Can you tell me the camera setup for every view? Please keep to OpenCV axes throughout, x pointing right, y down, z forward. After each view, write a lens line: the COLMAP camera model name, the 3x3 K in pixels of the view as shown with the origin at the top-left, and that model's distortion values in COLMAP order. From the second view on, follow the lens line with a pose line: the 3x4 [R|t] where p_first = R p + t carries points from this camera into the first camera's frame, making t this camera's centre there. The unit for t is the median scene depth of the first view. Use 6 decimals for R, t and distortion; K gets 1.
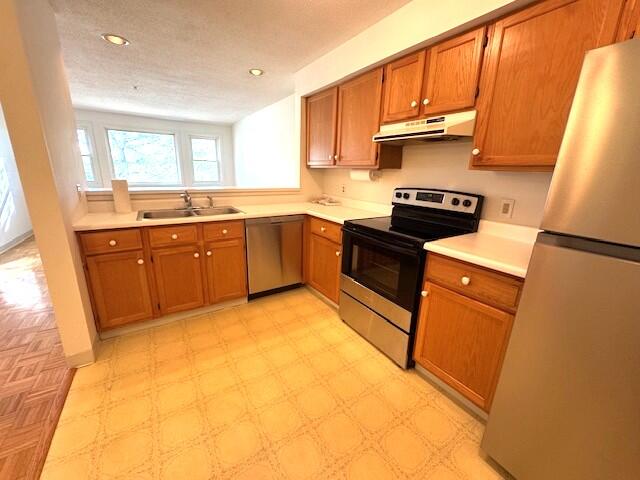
lens RADIAL K [[256.7, 0, 320.0], [0, 256.7, 240.0], [0, 0, 1]] dist [-0.003805, 0.000113]
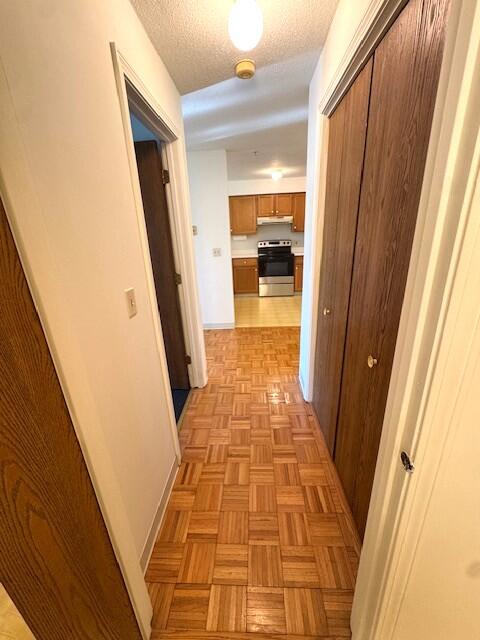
lens RADIAL K [[256.7, 0, 240.0], [0, 256.7, 320.0], [0, 0, 1]] dist [-0.003805, 0.000113]
pose [[0.583904, -0.318704, 0.746648, -2.273066], [0.270521, 0.943539, 0.191190, -0.007085], [-0.765424, 0.090348, 0.637152, -0.469144]]
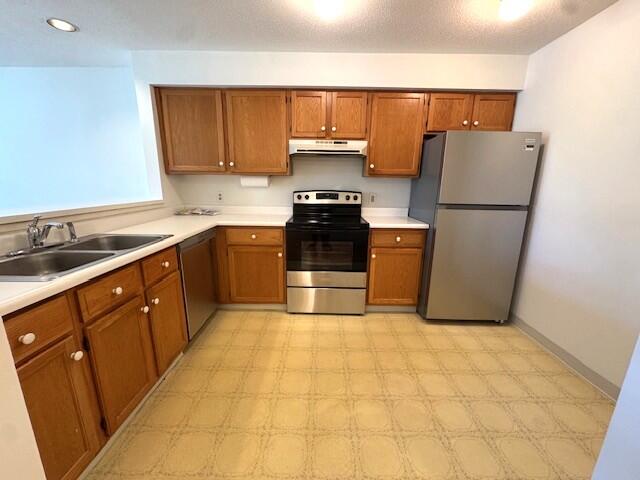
lens RADIAL K [[256.7, 0, 320.0], [0, 256.7, 240.0], [0, 0, 1]] dist [-0.003805, 0.000113]
pose [[0.554481, -0.204458, 0.806690, -0.768770], [0.219083, 0.971019, 0.095520, -0.081264], [-0.802841, 0.123768, 0.583205, 0.266024]]
